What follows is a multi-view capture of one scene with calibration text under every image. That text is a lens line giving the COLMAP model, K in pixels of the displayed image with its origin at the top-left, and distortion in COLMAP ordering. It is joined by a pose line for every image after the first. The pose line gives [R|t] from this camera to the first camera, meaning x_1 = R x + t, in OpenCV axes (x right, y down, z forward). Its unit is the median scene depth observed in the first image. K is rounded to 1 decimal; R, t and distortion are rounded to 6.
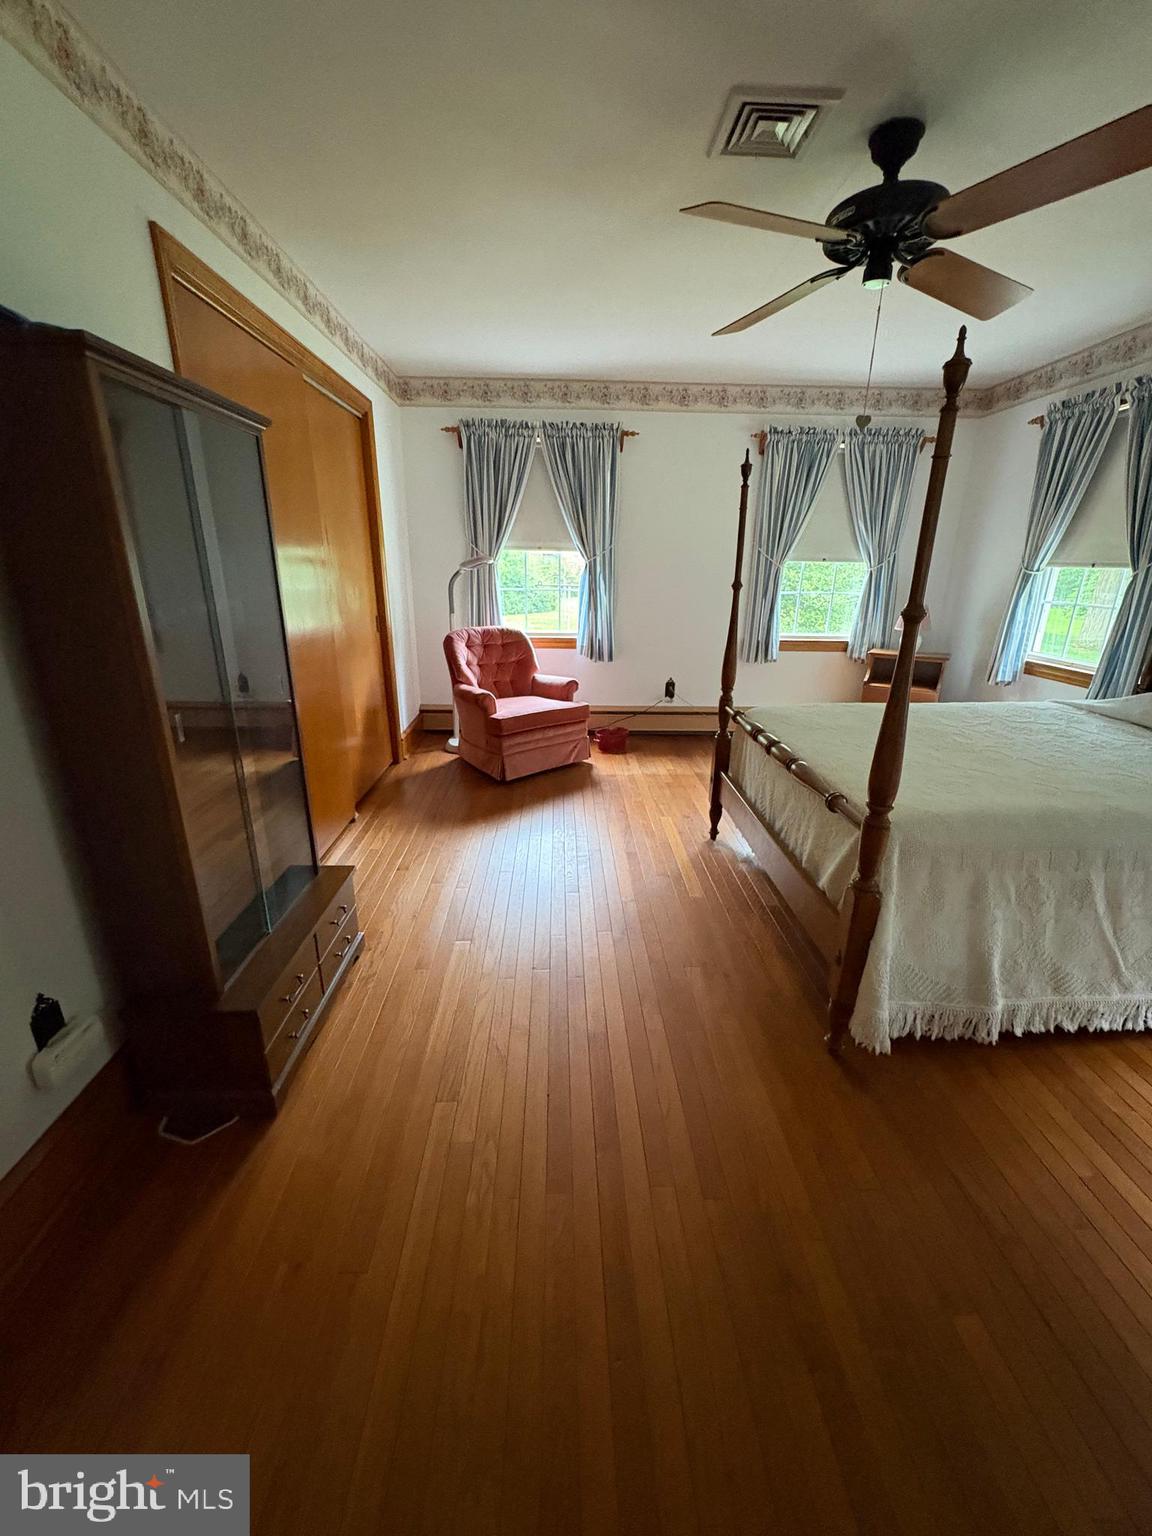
lens RADIAL K [[611.4, 0, 577.3], [0, 611.4, 765.1], [0, 0, 1]] dist [-0.000349, 0.000496]
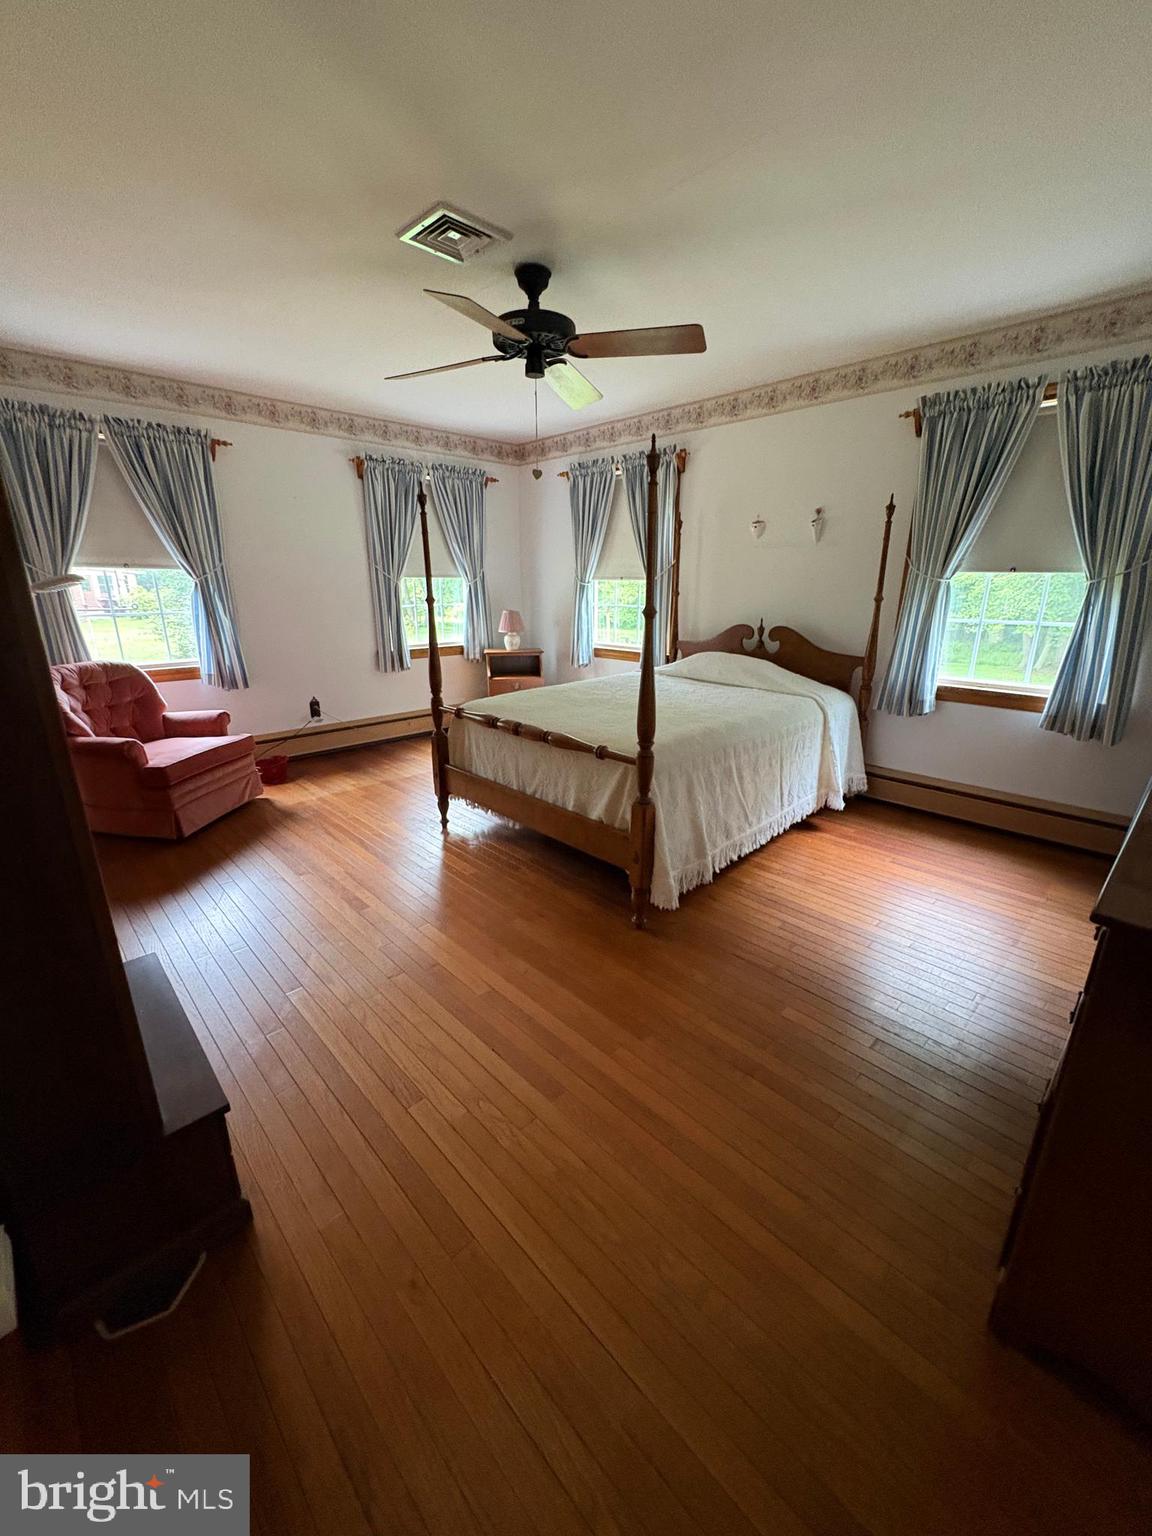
lens RADIAL K [[611.4, 0, 577.8], [0, 611.4, 763.1], [0, 0, 1]] dist [-0.000349, 0.000496]
pose [[0.741326, -0.203631, 0.639508, -0.233211], [0.220141, 0.973921, 0.054924, -0.001015], [-0.634014, 0.100066, 0.766820, -0.007057]]
